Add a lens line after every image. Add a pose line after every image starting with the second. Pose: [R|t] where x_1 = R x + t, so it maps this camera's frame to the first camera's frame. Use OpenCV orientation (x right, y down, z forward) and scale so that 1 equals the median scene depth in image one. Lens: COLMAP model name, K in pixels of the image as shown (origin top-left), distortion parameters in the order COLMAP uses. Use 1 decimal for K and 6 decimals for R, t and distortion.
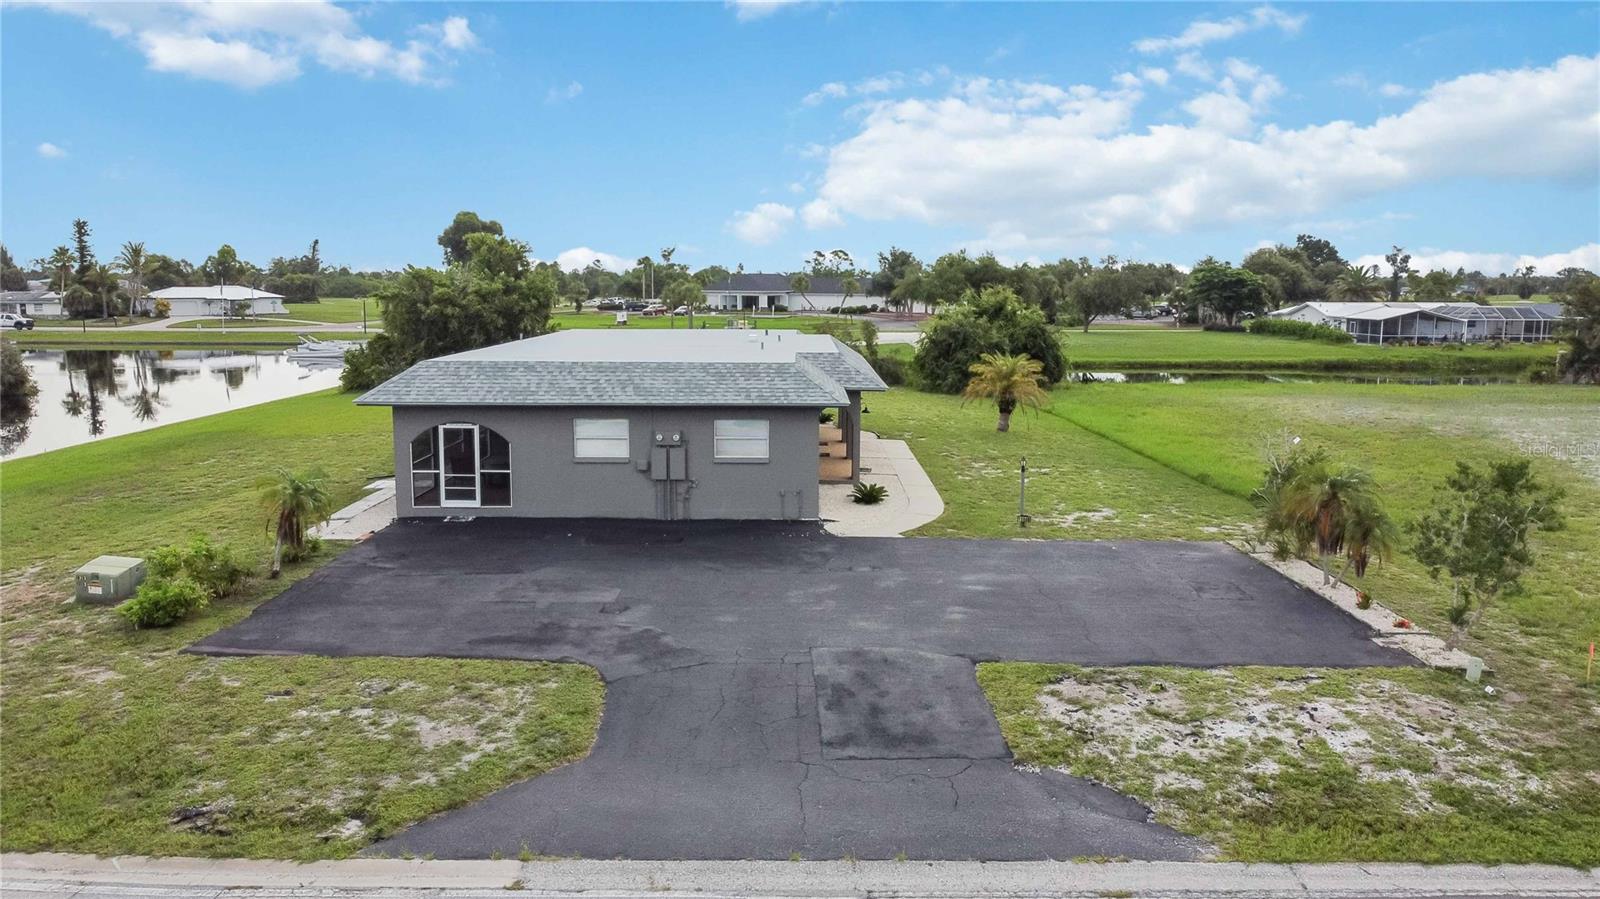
lens RADIAL K [[1211.5, 0, 800.0], [0, 1211.5, 449.5], [0, 0, 1]] dist [0.001494, -0.006764]
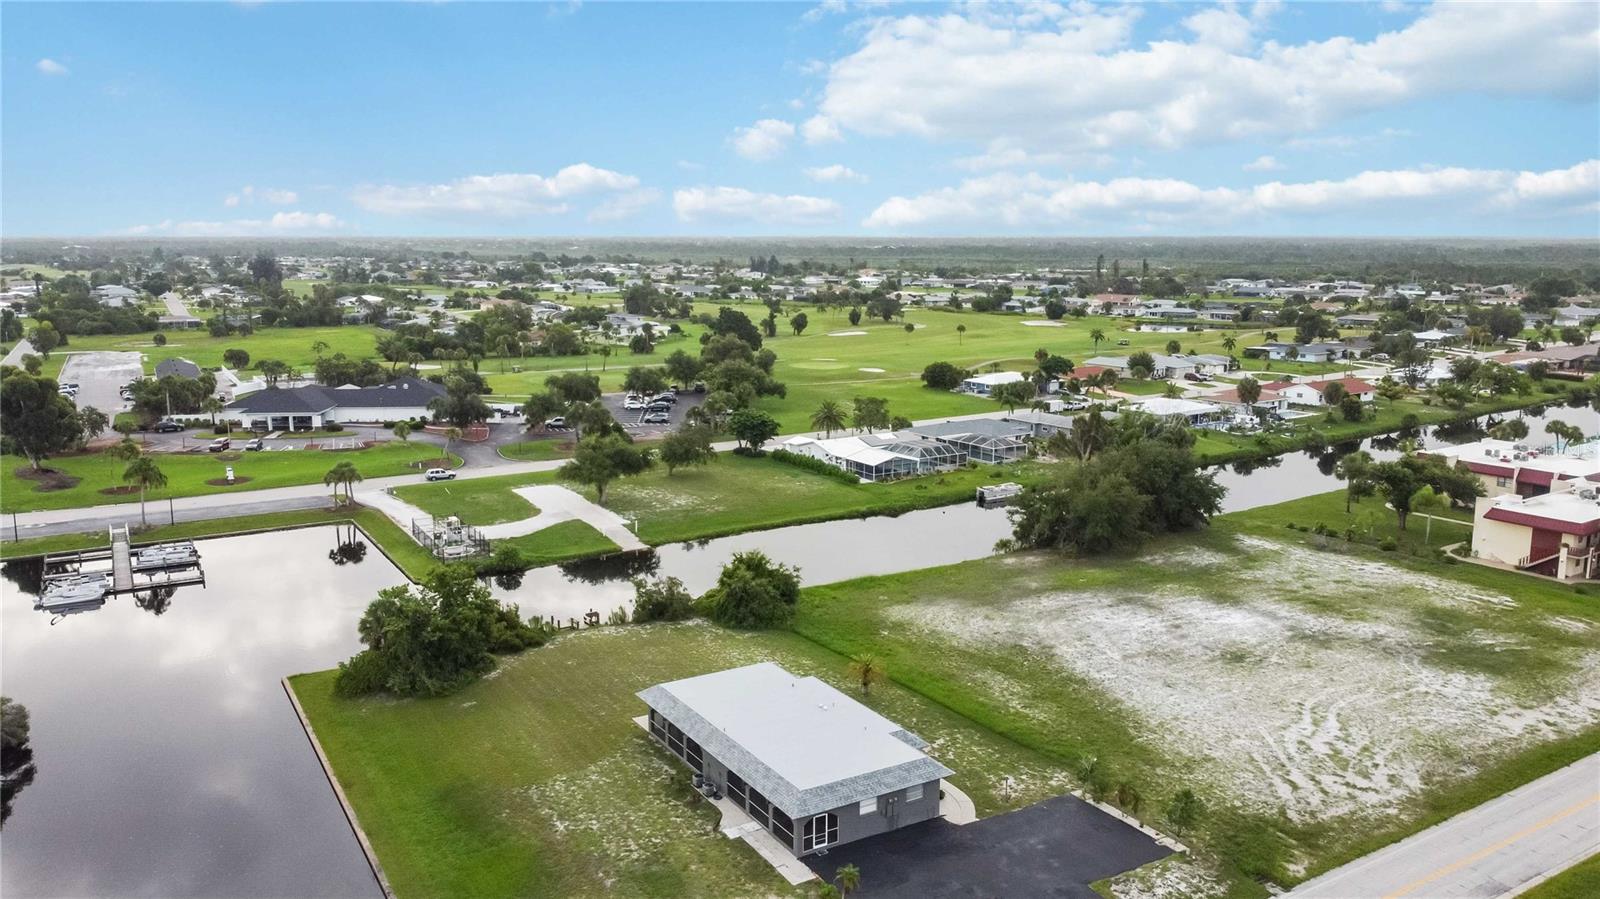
lens RADIAL K [[1224.1, 0, 800.0], [0, 1224.1, 449.5], [0, 0, 1]] dist [0.002656, -0.008542]
pose [[0.857426, -0.094058, 0.505938, -2.395145], [0.074523, 0.995486, 0.058771, -1.440928], [-0.509182, -0.012688, 0.860565, -1.729966]]
